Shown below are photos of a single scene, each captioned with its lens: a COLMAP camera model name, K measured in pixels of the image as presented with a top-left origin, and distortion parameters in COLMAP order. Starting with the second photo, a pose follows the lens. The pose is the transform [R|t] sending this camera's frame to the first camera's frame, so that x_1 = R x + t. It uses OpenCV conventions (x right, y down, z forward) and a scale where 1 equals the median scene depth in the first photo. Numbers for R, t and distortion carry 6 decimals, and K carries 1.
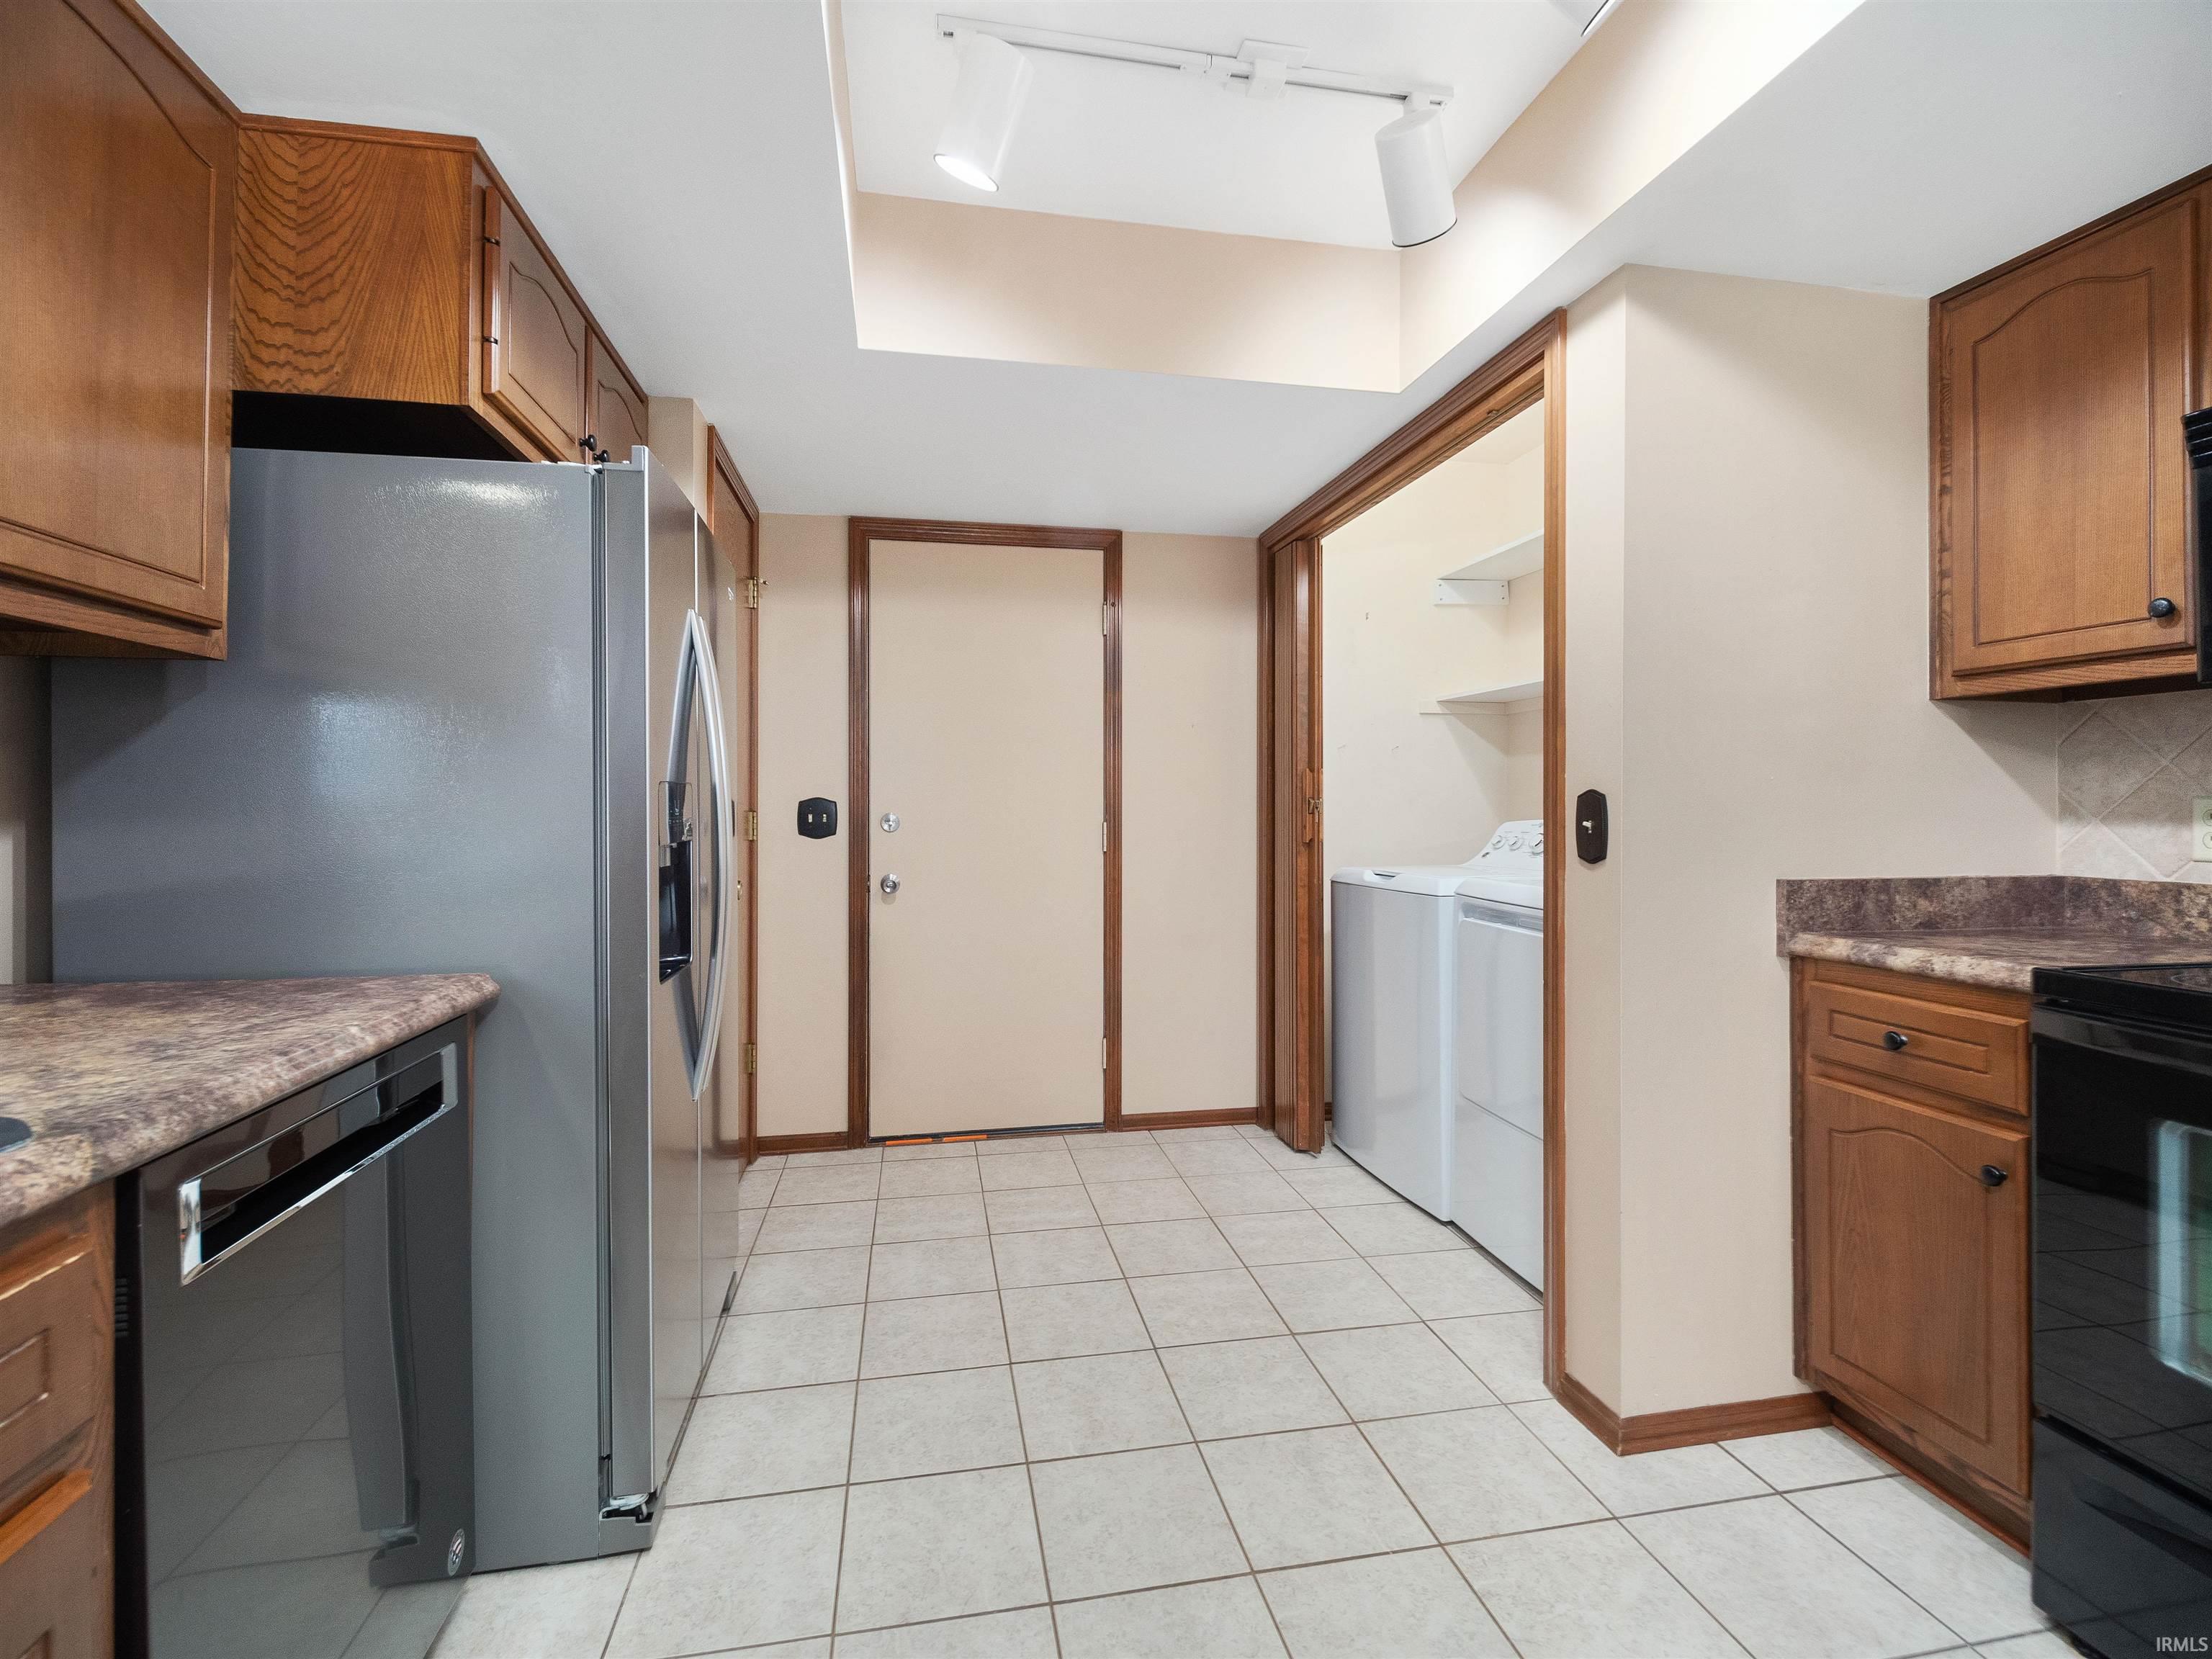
lens RADIAL K [[989.5, 0, 1086.6], [0, 989.5, 810.4], [0, 0, 1]] dist [0.002908, -0.003329]
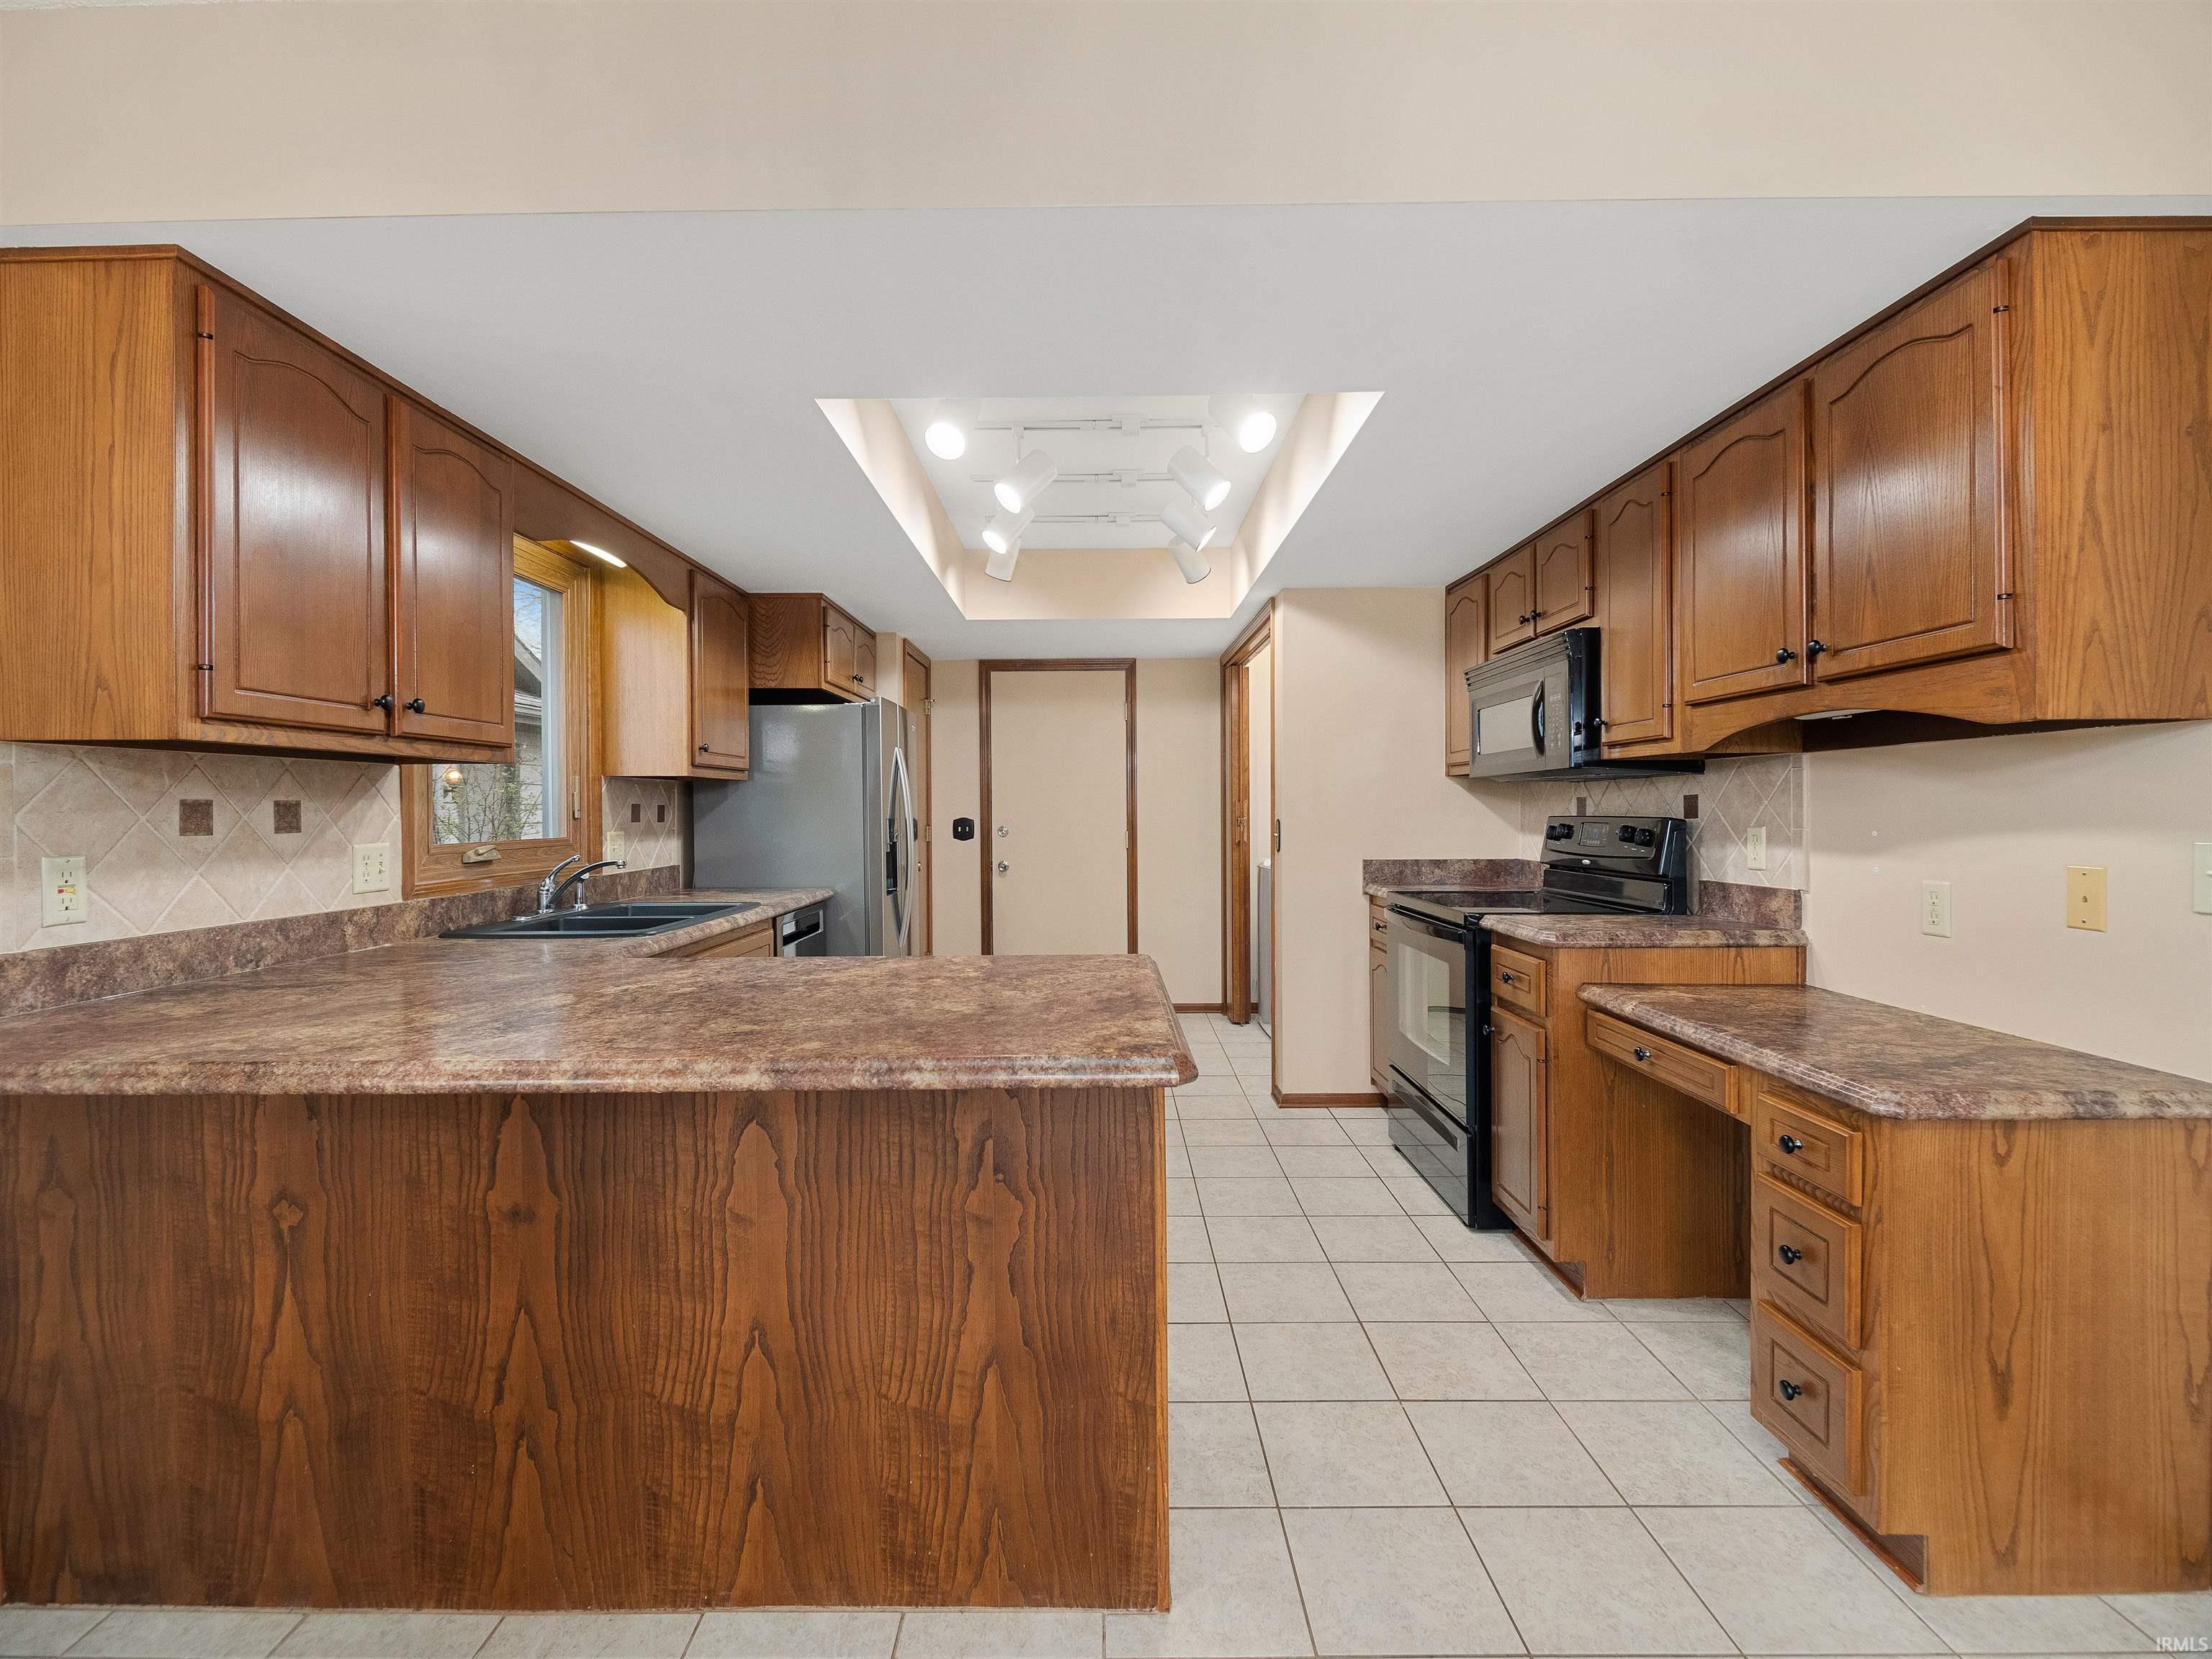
lens RADIAL K [[989.5, 0, 1086.6], [0, 989.5, 810.4], [0, 0, 1]] dist [0.002908, -0.003329]
pose [[0.982162, -0.004982, -0.187970, 0.347153], [0.004737, 0.999987, -0.001757, -0.026595], [0.187976, 0.000835, 0.982173, -0.876804]]
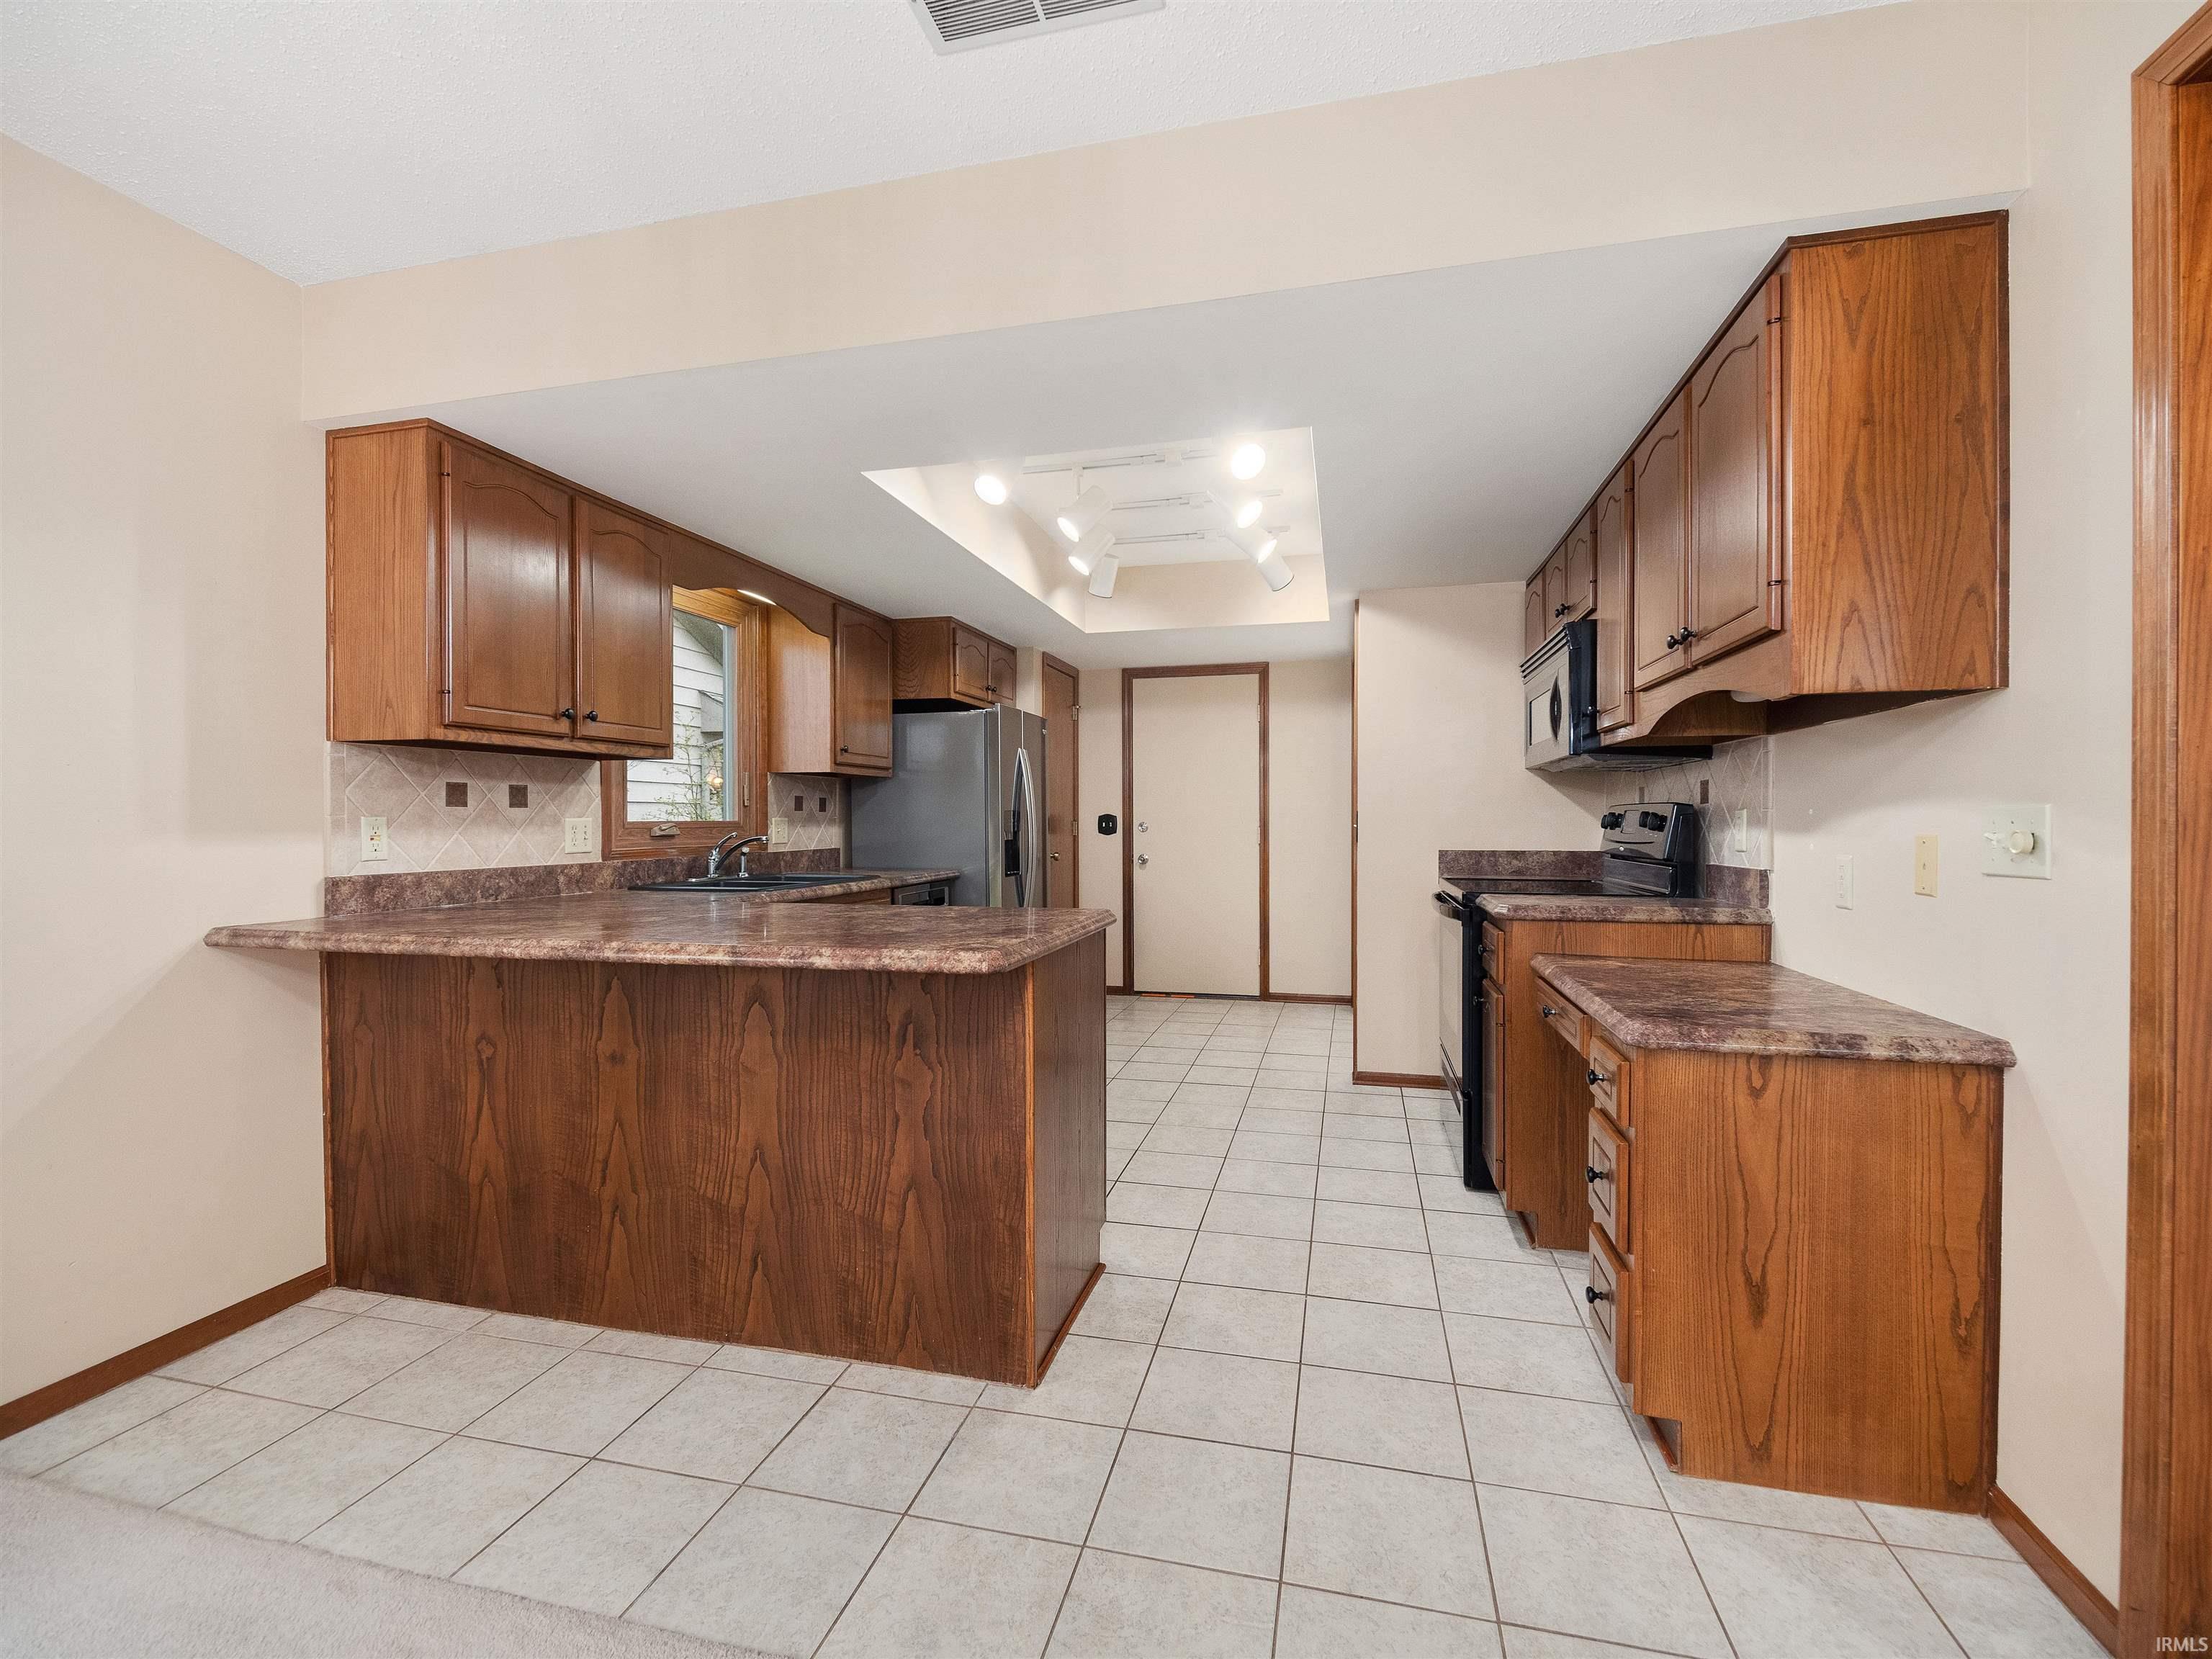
lens RADIAL K [[995.0, 0, 1088.0], [0, 995.0, 823.3], [0, 0, 1]] dist [0.014604, -0.010189]
pose [[0.907051, 0.000743, -0.421021, 0.636376], [-0.000112, 0.999999, 0.001524, 0.003155], [0.421021, -0.001335, 0.907050, -0.976356]]
